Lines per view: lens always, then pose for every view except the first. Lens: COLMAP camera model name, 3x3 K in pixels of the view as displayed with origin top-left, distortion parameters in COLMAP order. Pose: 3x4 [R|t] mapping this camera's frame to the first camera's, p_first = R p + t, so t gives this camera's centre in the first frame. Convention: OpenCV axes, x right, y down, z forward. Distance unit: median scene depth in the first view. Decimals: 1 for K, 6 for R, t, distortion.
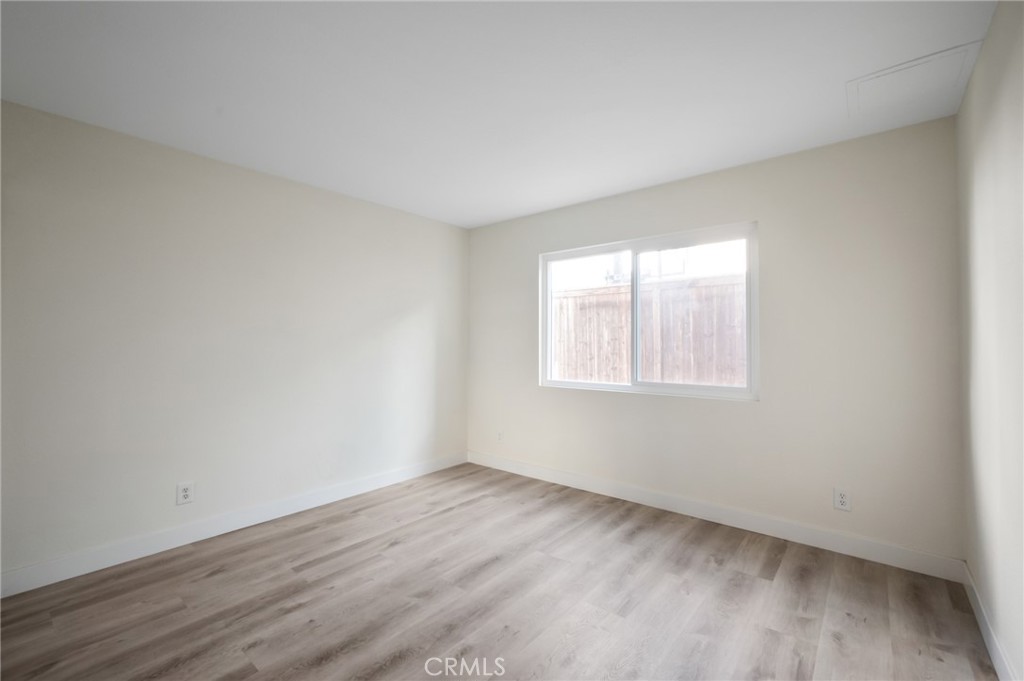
lens RADIAL K [[444.8, 0, 508.4], [0, 444.8, 334.1], [0, 0, 1]] dist [-0.002326, -0.000305]
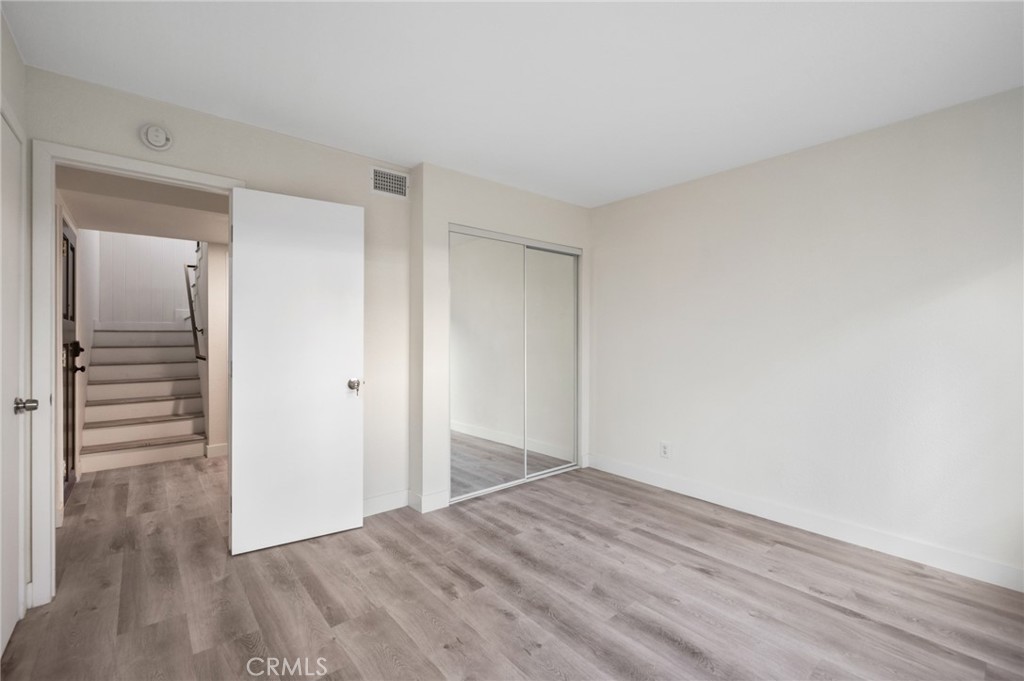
lens RADIAL K [[444.8, 0, 508.4], [0, 444.8, 334.1], [0, 0, 1]] dist [-0.002326, -0.000305]
pose [[-0.189962, -0.005402, -0.981777, 0.683083], [0.019134, 0.999775, -0.009203, 0.023716], [0.981605, -0.020534, -0.189815, 0.852925]]
